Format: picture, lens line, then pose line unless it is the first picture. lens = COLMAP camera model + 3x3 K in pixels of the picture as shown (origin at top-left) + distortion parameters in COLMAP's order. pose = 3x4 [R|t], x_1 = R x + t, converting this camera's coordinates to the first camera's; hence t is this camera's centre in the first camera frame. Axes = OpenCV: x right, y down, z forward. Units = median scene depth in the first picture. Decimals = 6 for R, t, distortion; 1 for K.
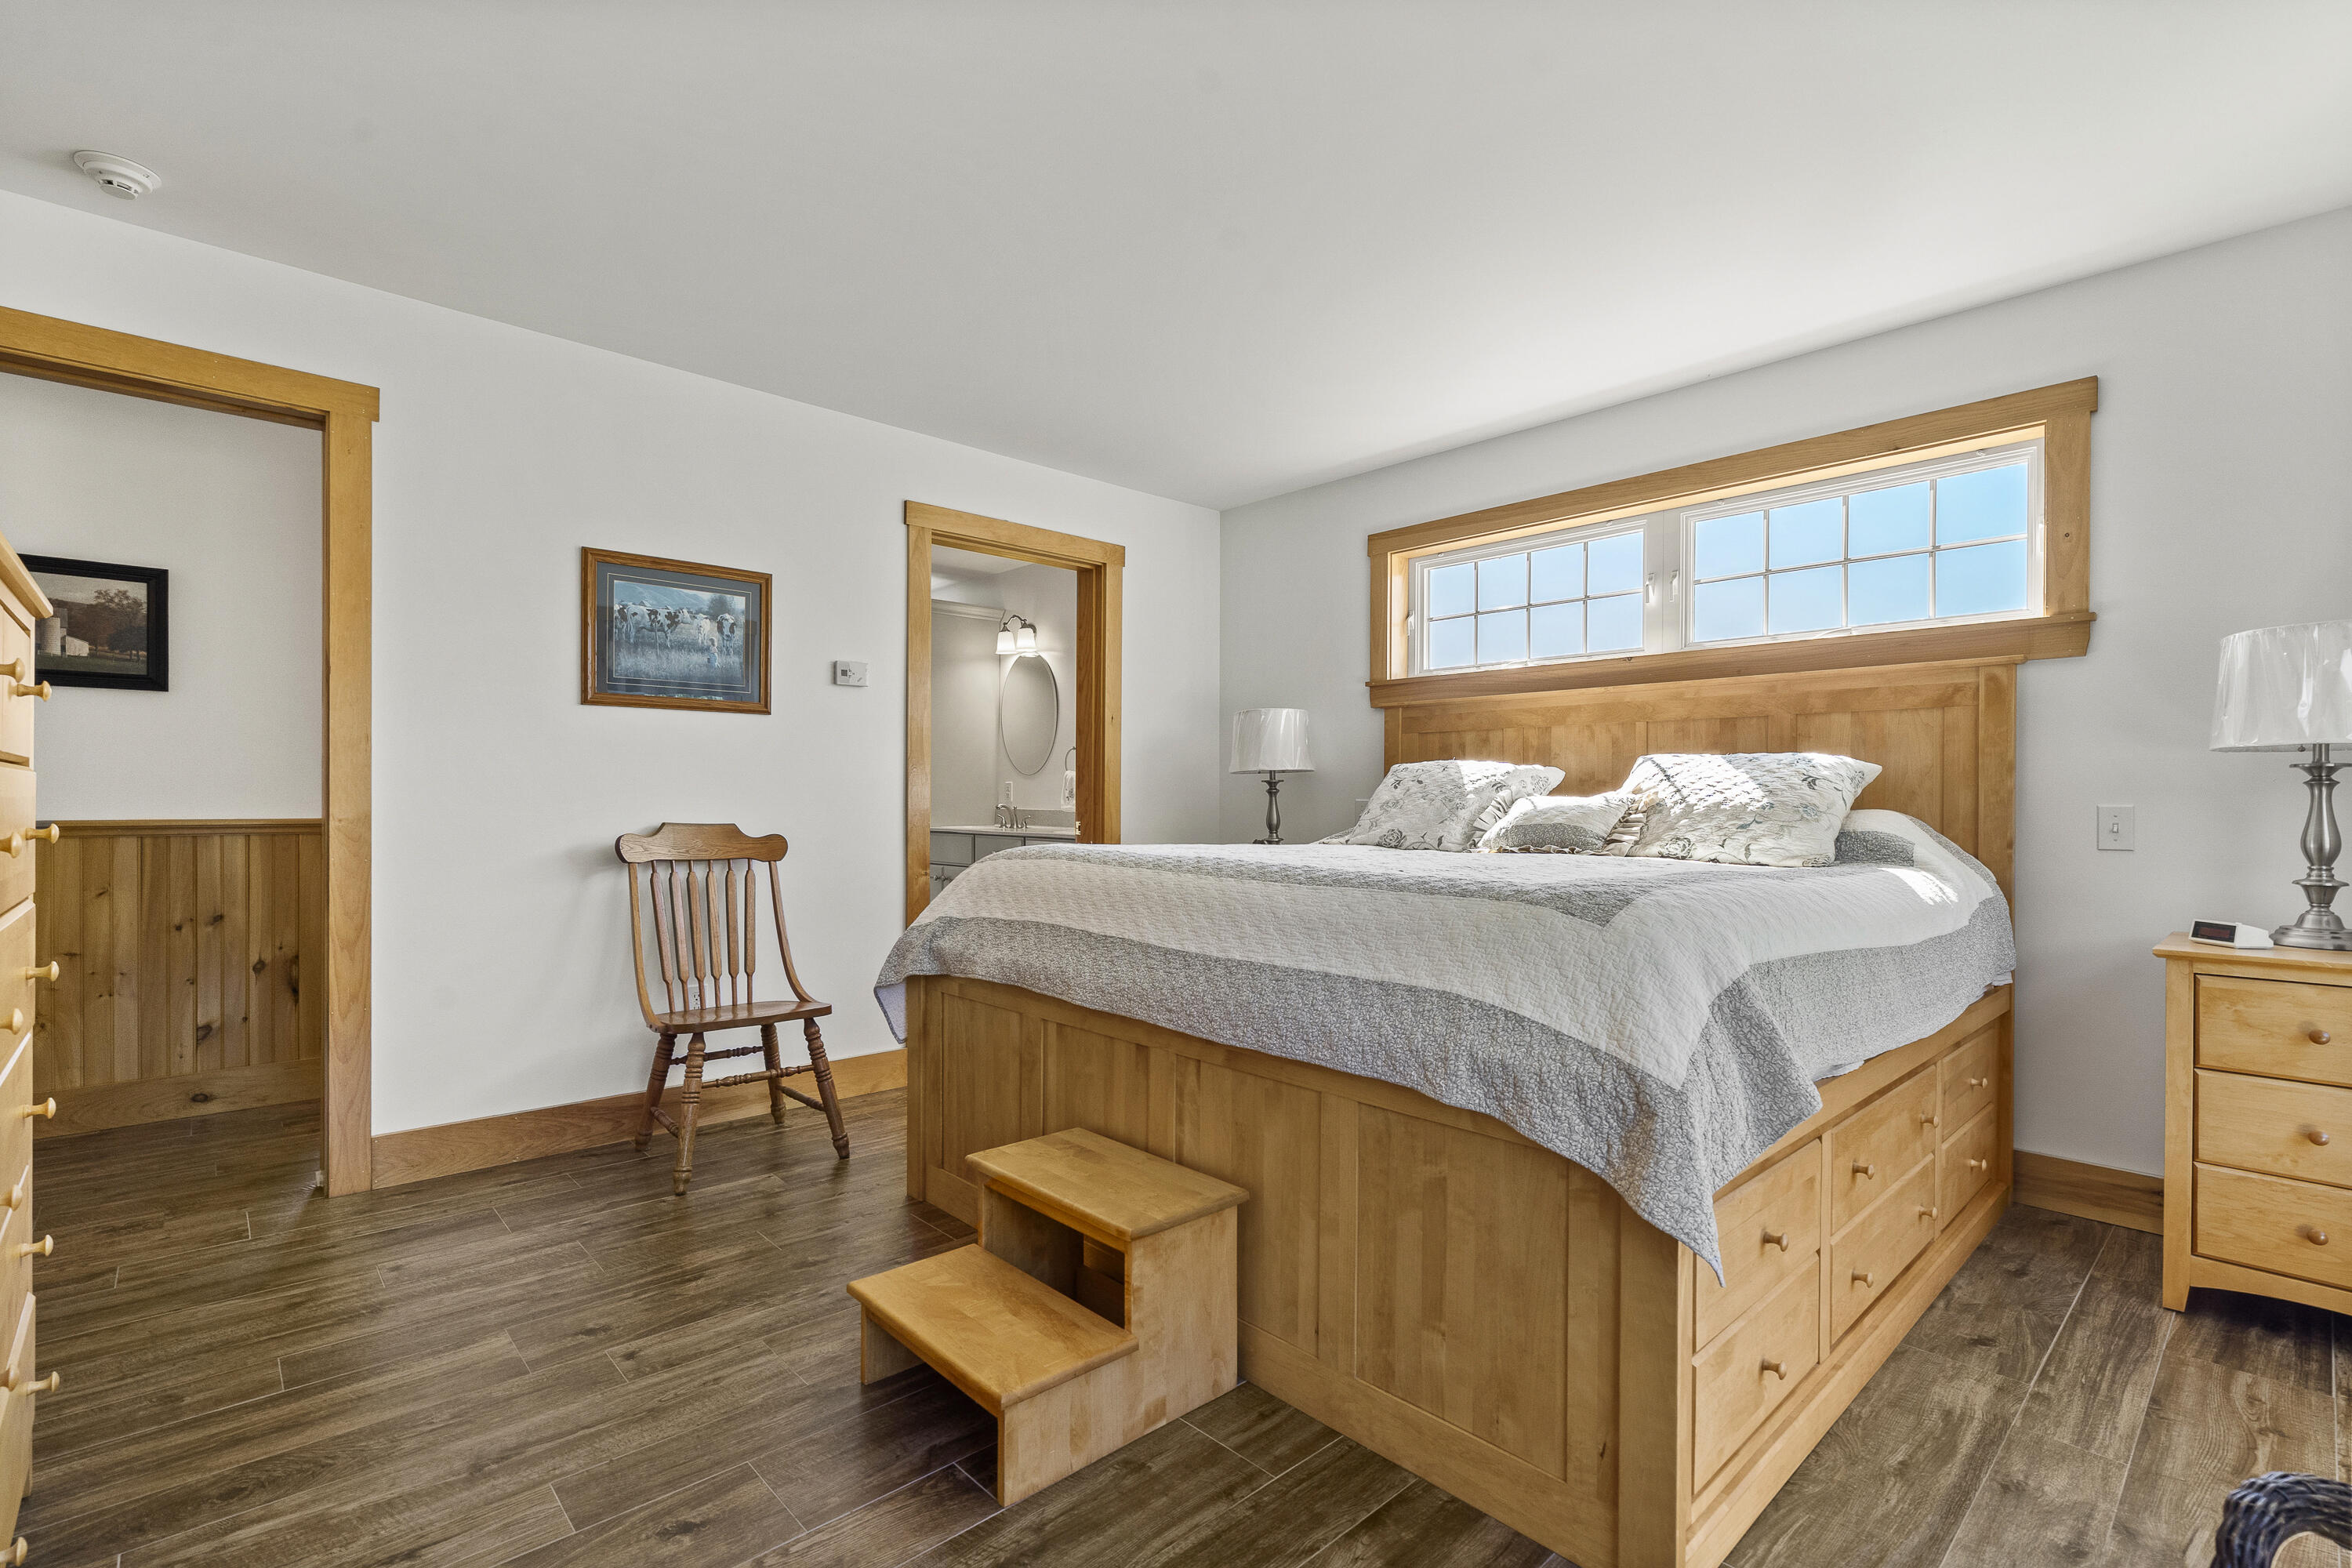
lens RADIAL K [[1075.5, 0, 1178.8], [0, 1075.5, 794.8], [0, 0, 1]] dist [0.002468, -0.002141]
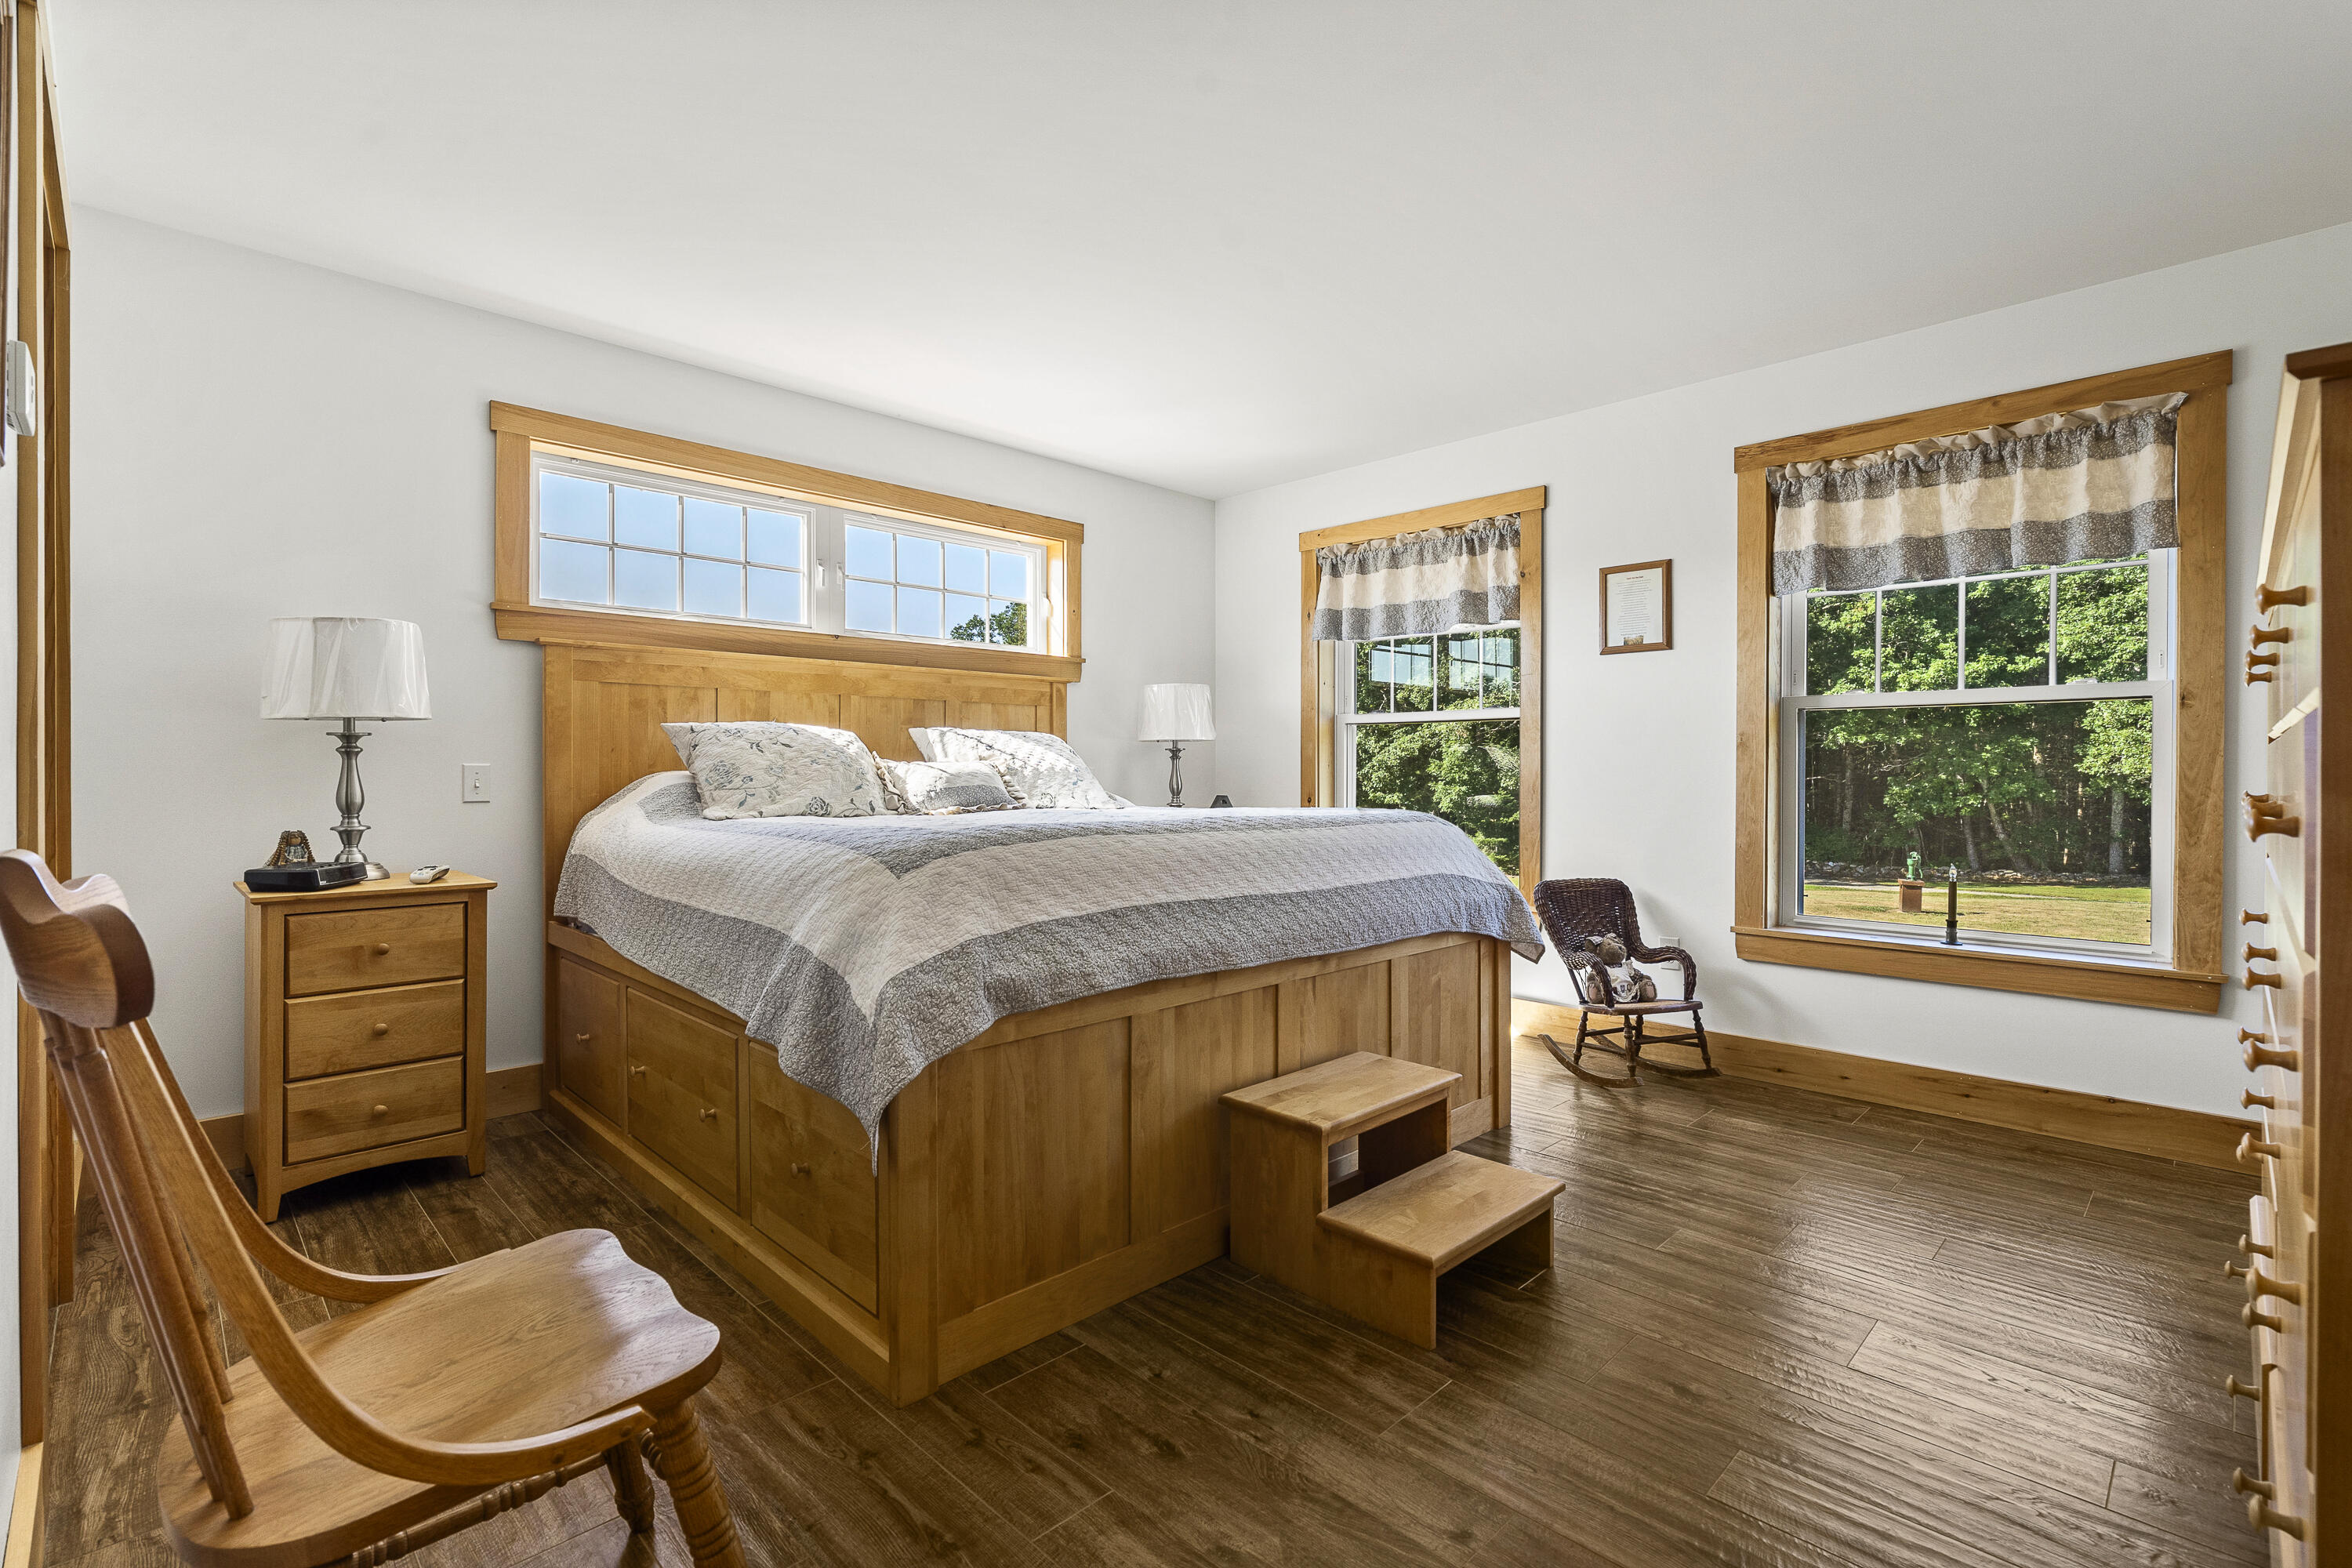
lens RADIAL K [[1075.5, 0, 1162.5], [0, 1075.5, 776.5], [0, 0, 1]] dist [0.002468, -0.002141]
pose [[-0.024447, -0.013282, 0.999613, -0.693090], [-0.006301, 0.999894, 0.013132, 0.000563], [-0.999681, -0.005978, -0.024528, 0.690056]]
